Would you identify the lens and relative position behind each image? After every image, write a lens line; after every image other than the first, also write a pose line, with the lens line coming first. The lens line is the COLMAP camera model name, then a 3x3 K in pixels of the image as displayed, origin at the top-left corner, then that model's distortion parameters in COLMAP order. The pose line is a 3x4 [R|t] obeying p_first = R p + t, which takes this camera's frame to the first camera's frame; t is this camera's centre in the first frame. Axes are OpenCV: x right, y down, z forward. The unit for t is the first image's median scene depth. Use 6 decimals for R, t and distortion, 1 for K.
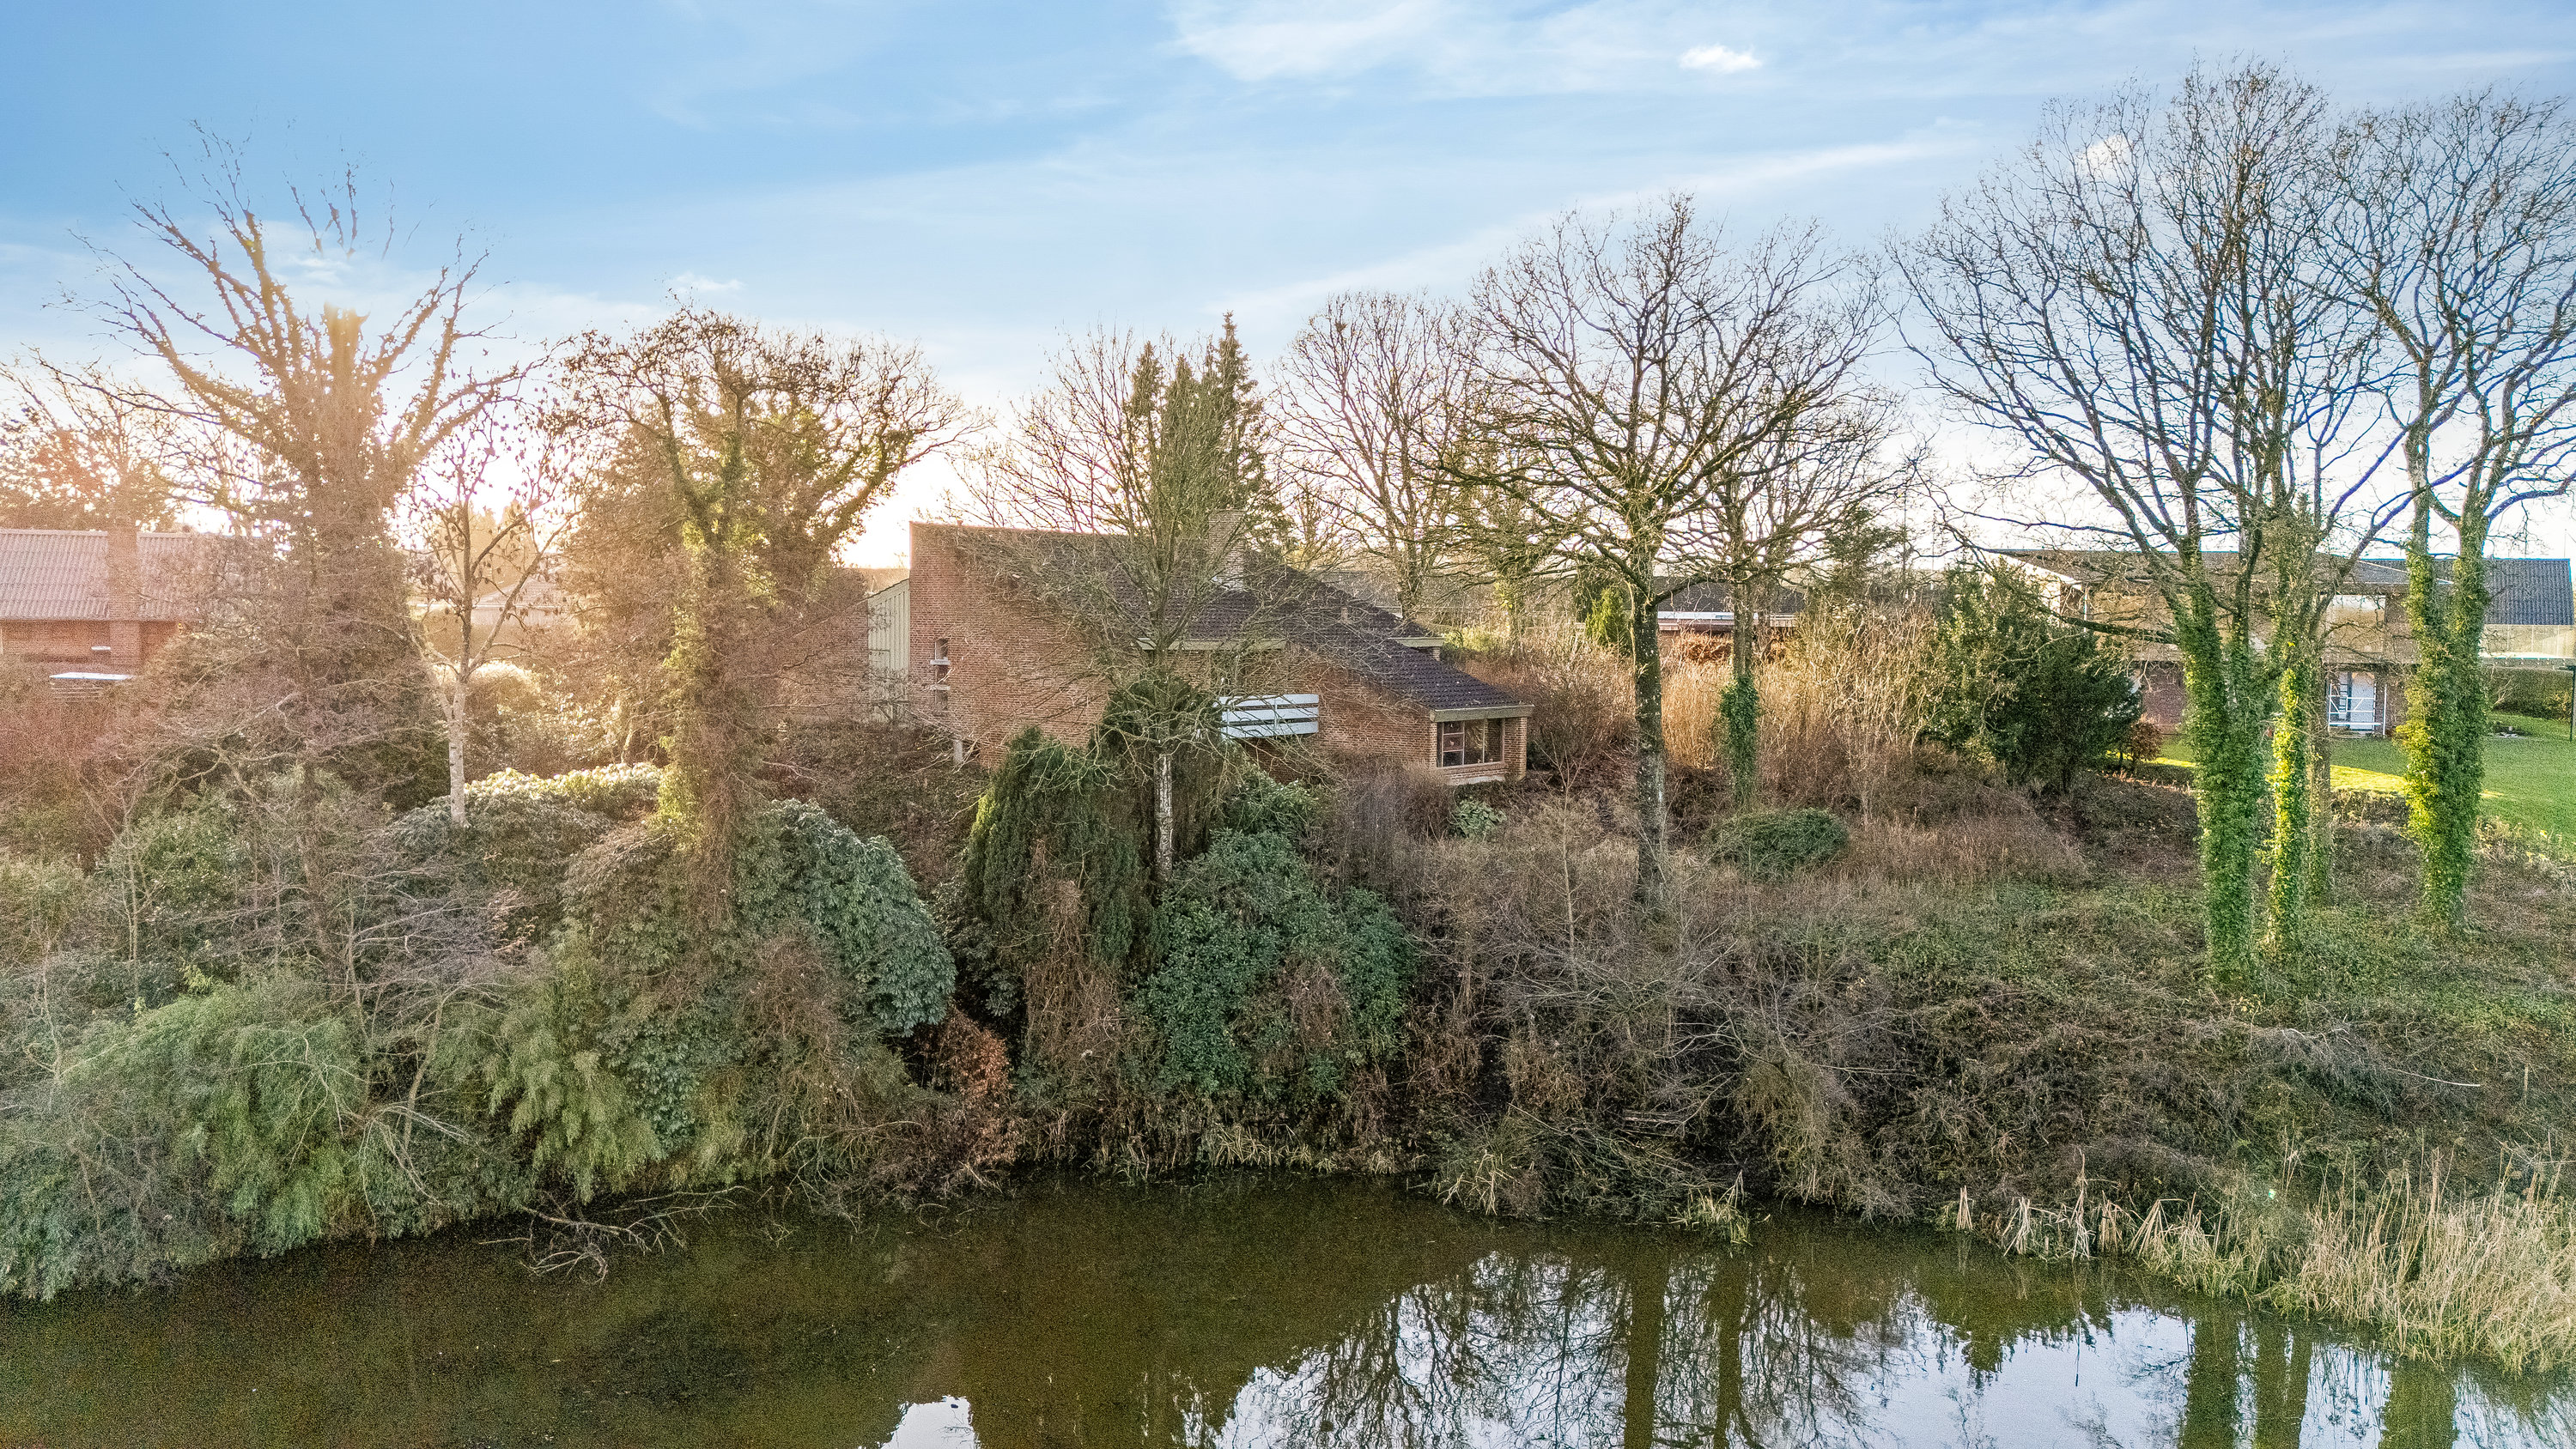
lens RADIAL K [[1934.3, 0, 1288.0], [0, 1934.3, 724.5], [0, 0, 1]] dist [0.028206, -0.006475]
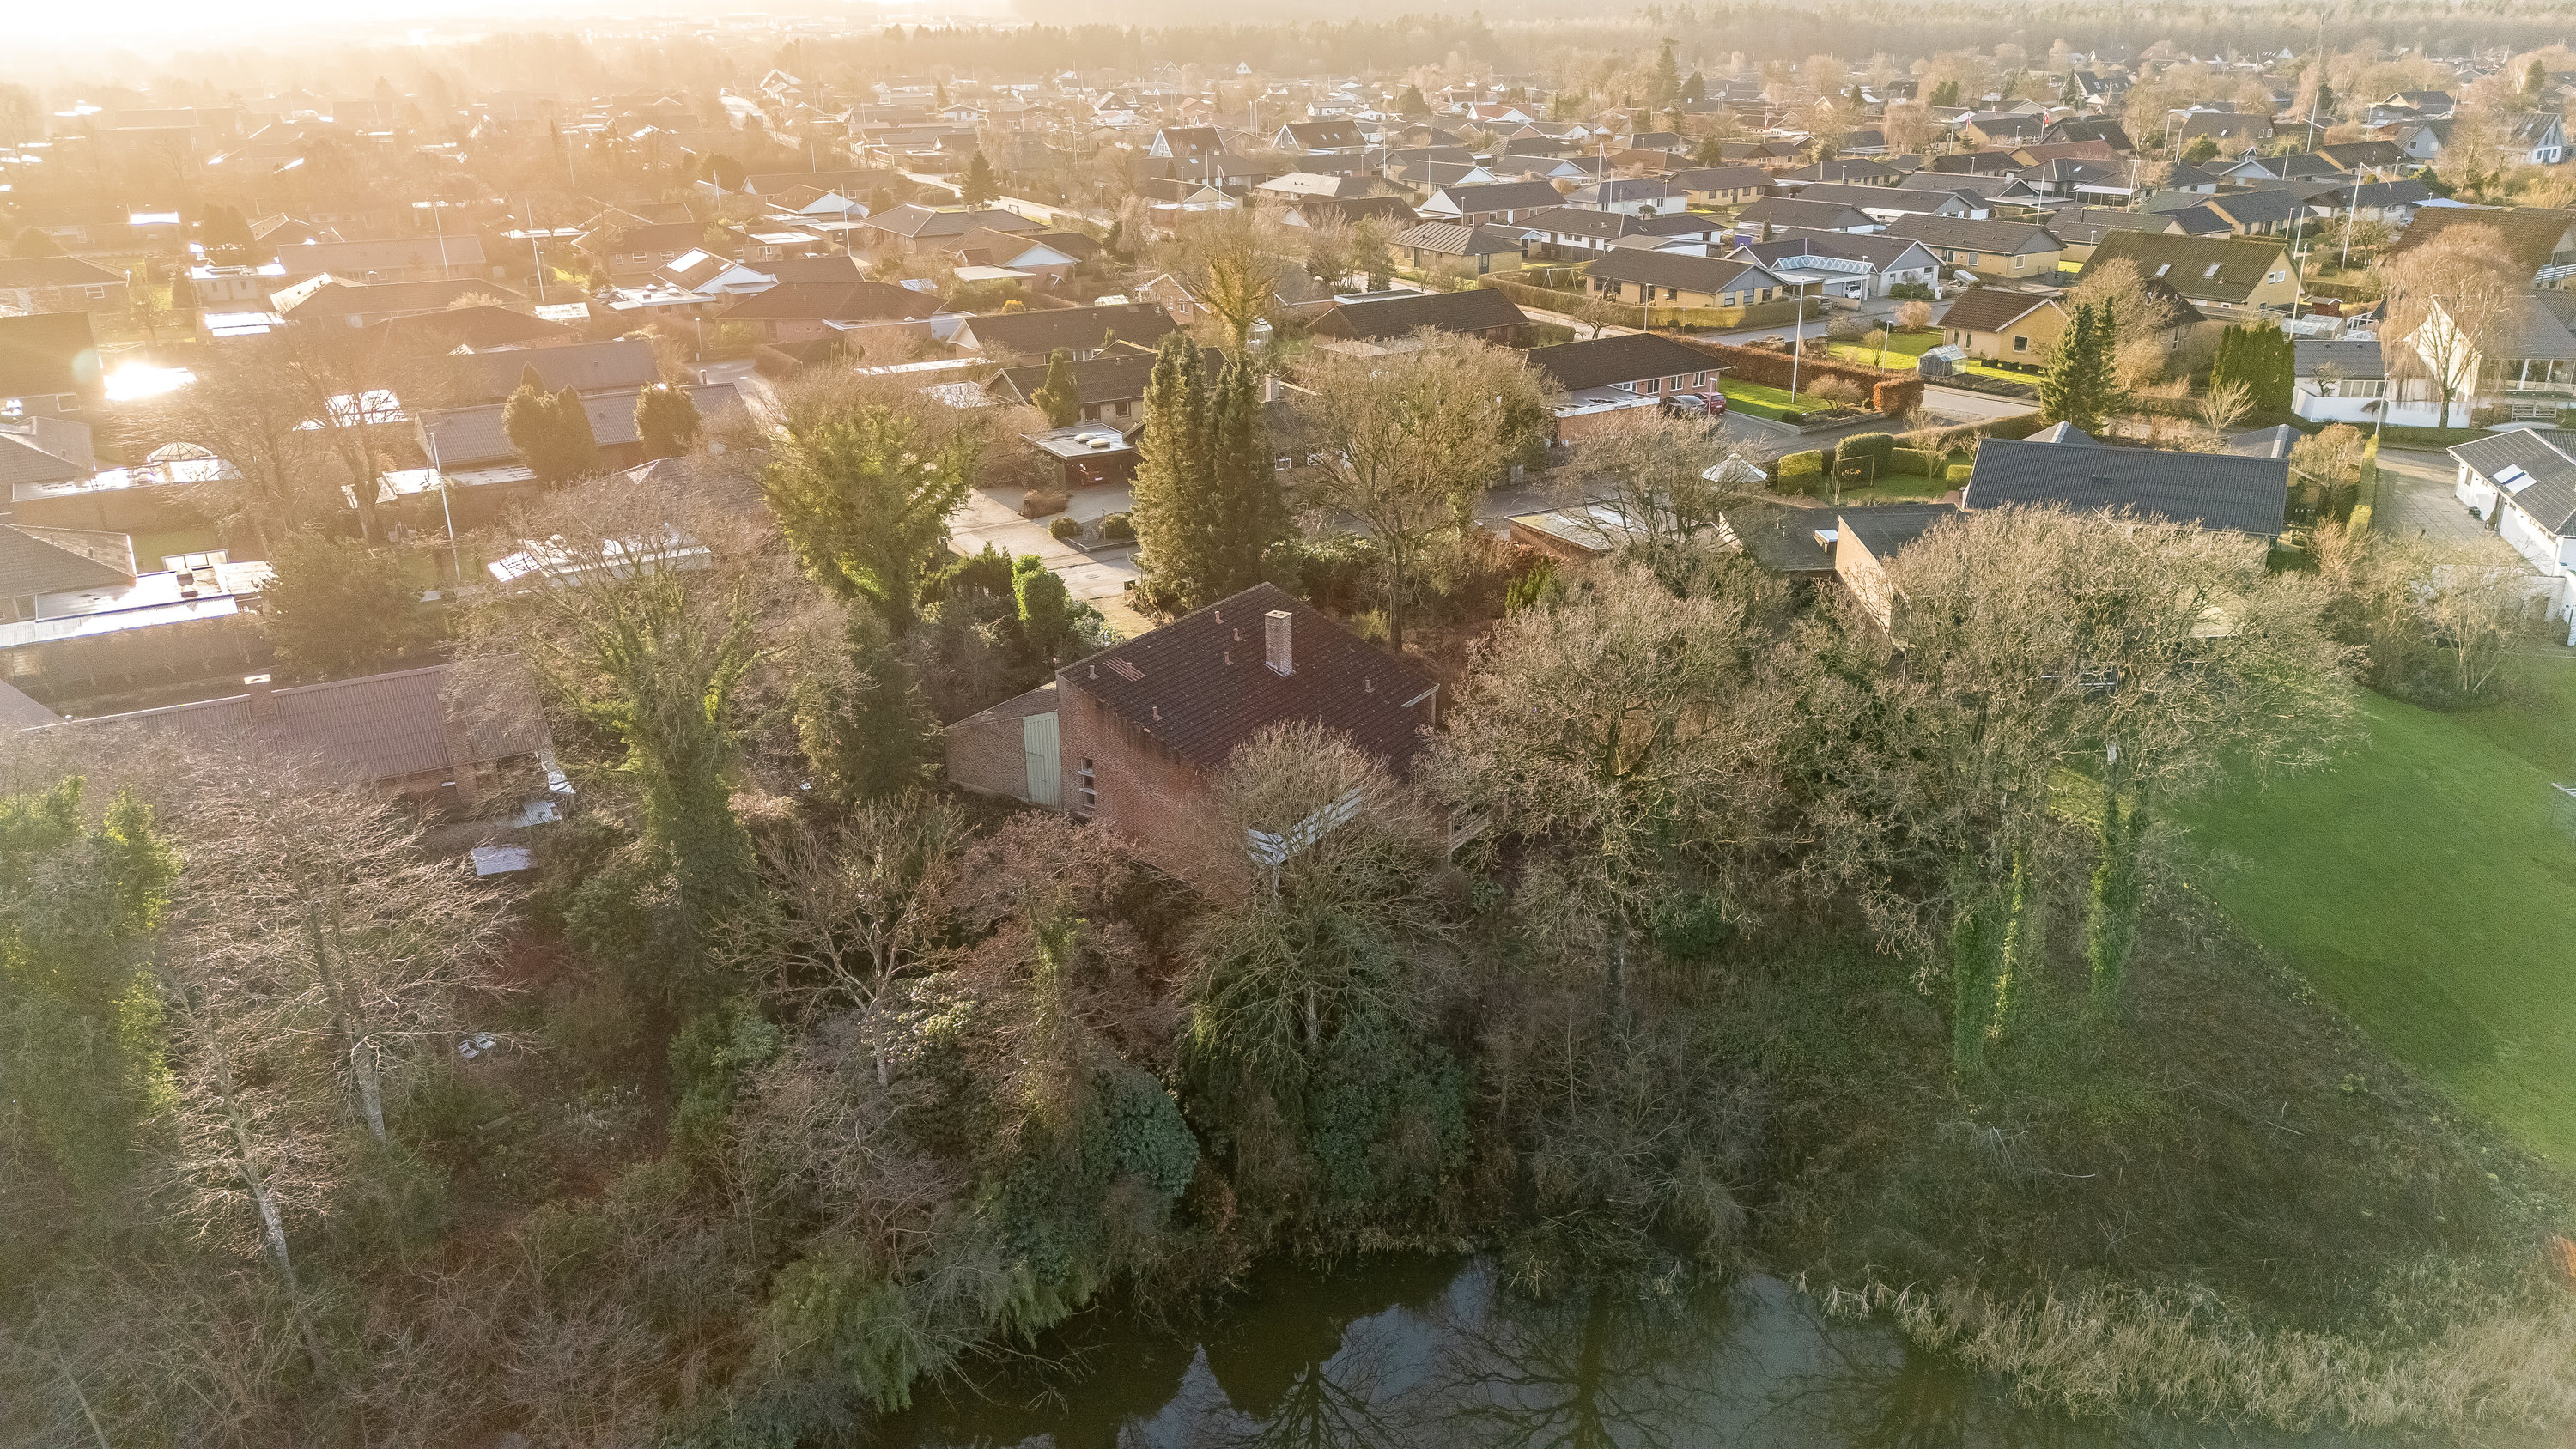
lens RADIAL K [[1934.3, 0, 1288.0], [0, 1934.3, 724.5], [0, 0, 1]] dist [0.028206, -0.006475]
pose [[0.996632, -0.052551, 0.062960, -0.185047], [0.031916, 0.955730, 0.292509, -0.697646], [-0.075544, -0.289515, 0.954188, -0.459298]]
